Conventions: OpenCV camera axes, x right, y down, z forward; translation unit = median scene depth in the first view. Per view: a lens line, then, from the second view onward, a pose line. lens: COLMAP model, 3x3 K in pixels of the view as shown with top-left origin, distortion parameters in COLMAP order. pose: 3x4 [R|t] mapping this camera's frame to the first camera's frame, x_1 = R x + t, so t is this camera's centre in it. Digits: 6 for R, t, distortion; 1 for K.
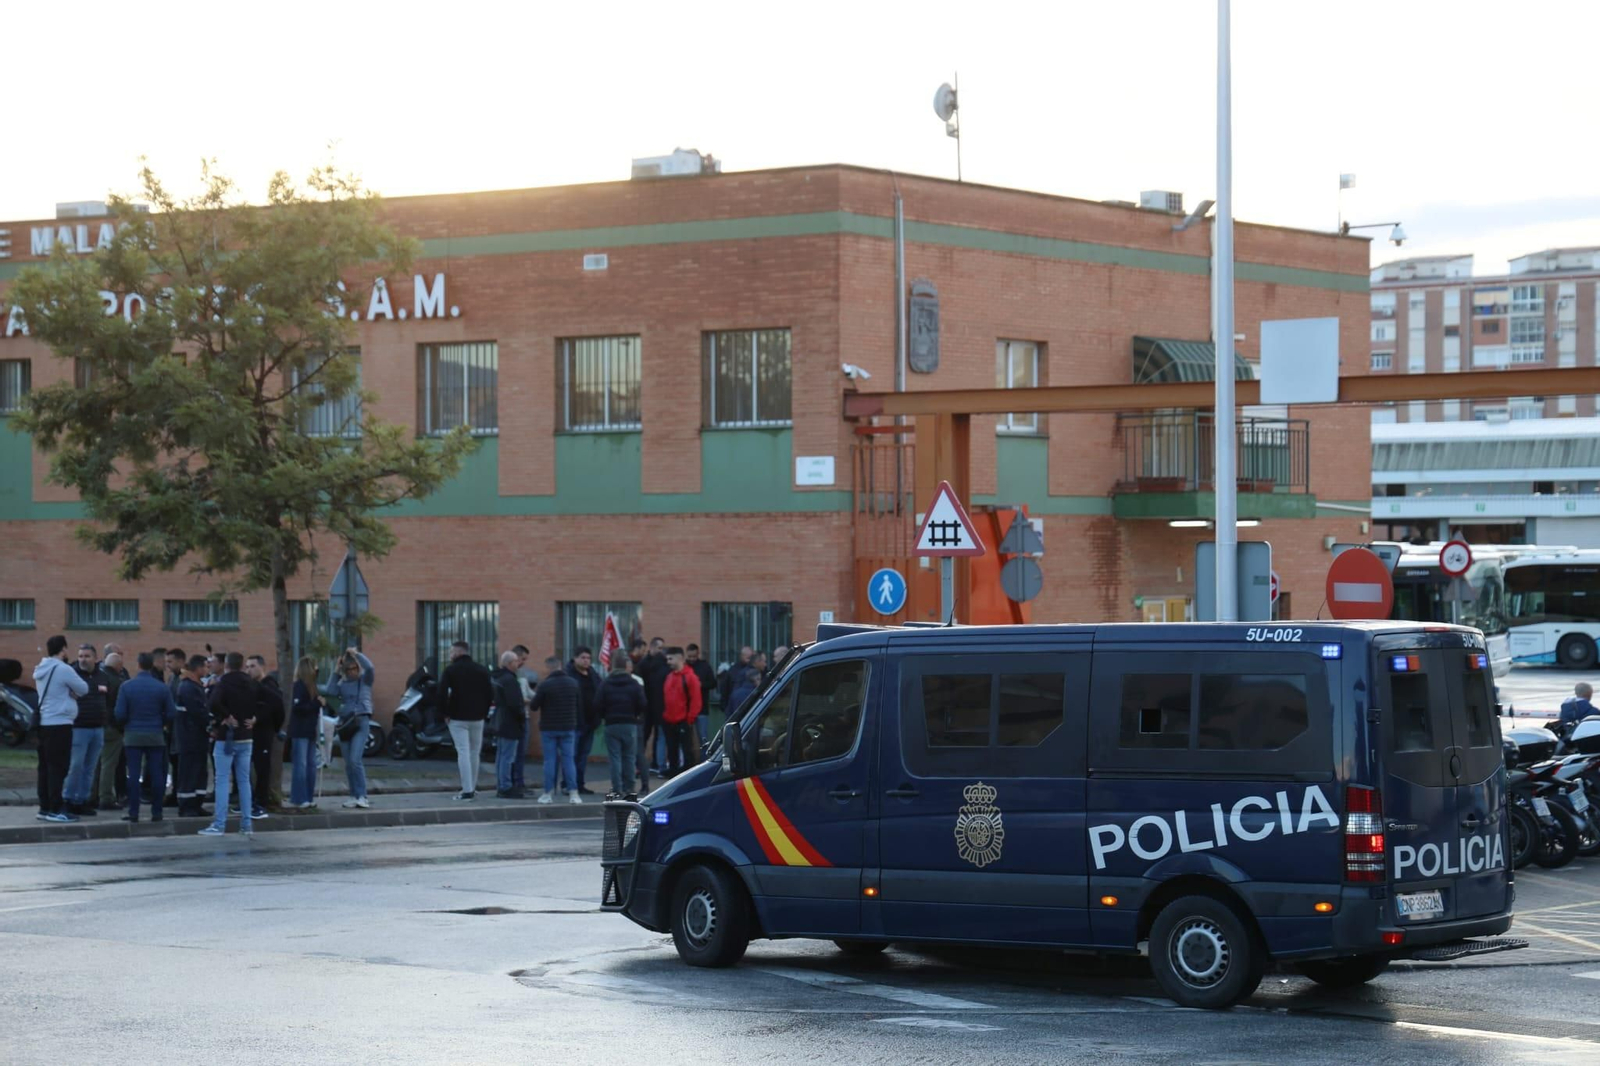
lens RADIAL K [[4523.1, 0, 800.0], [0, 4523.1, 533.0], [0, 0, 1]] dist [0.990766, -0.001219]
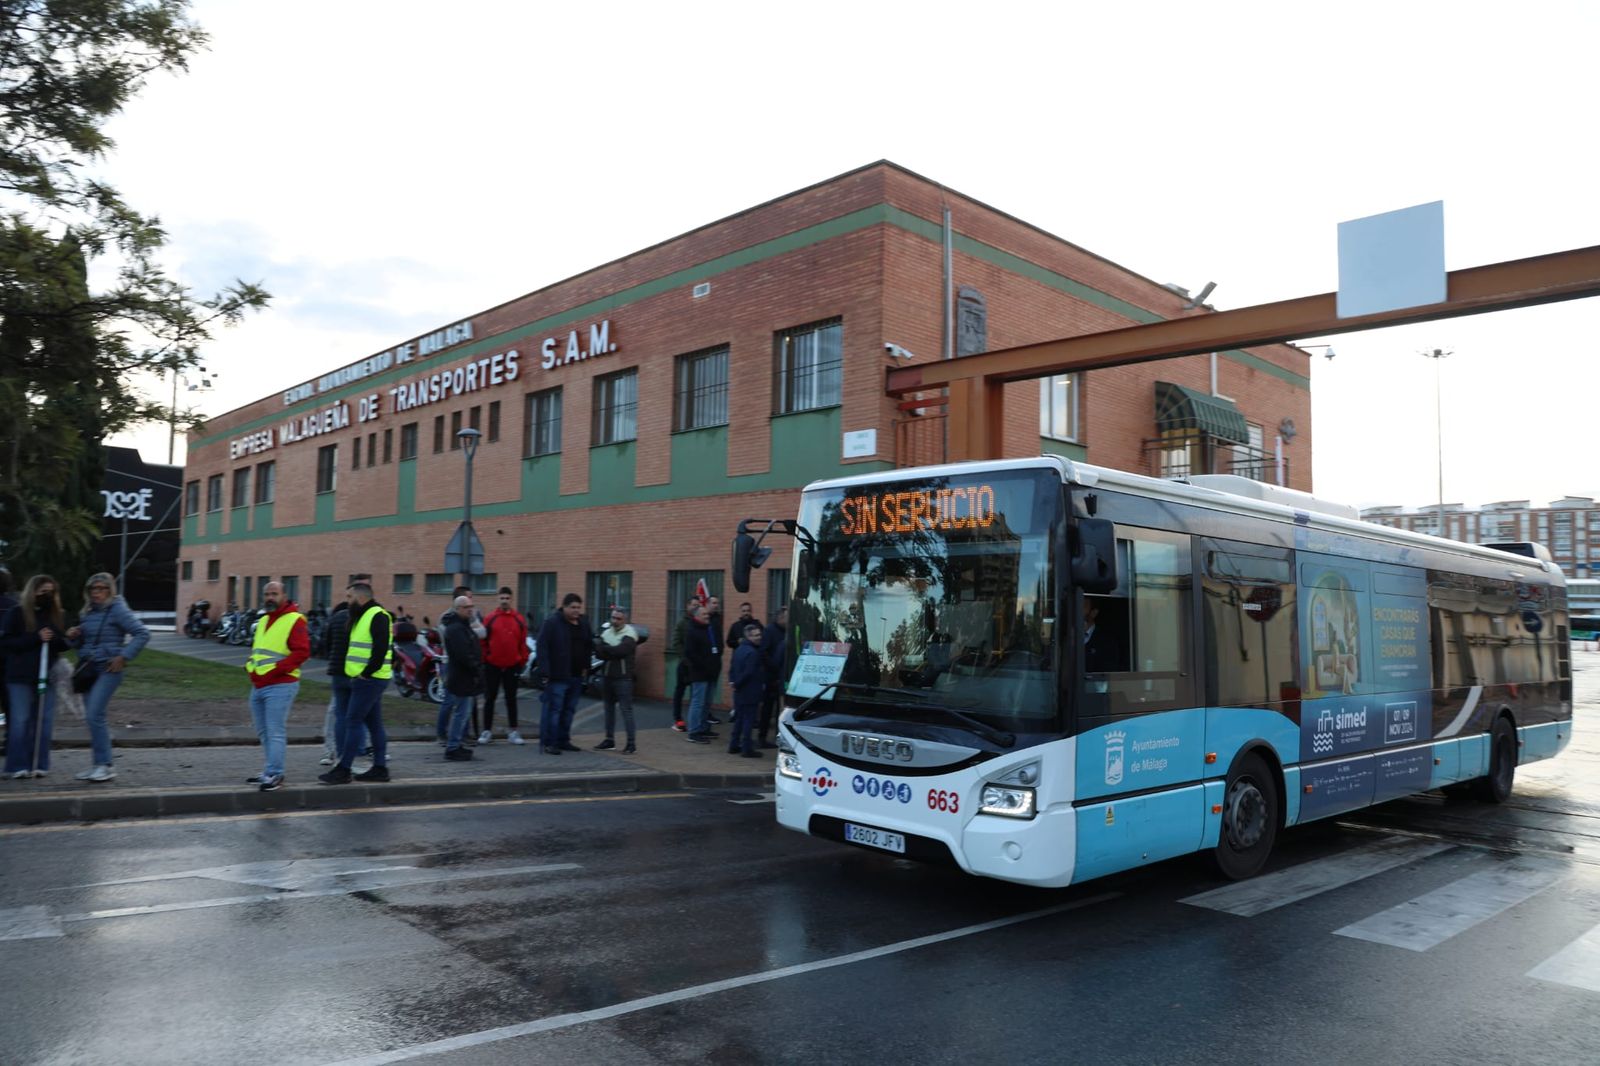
lens RADIAL K [[1125.3, 0, 800.0], [0, 1125.3, 533.0], [0, 0, 1]] dist [-0.049254, 0.000023]
pose [[0.978931, 0.011054, -0.203893, 0.042862], [-0.025354, 0.997386, -0.067657, 0.024860], [0.202612, 0.071401, 0.976653, 0.723196]]
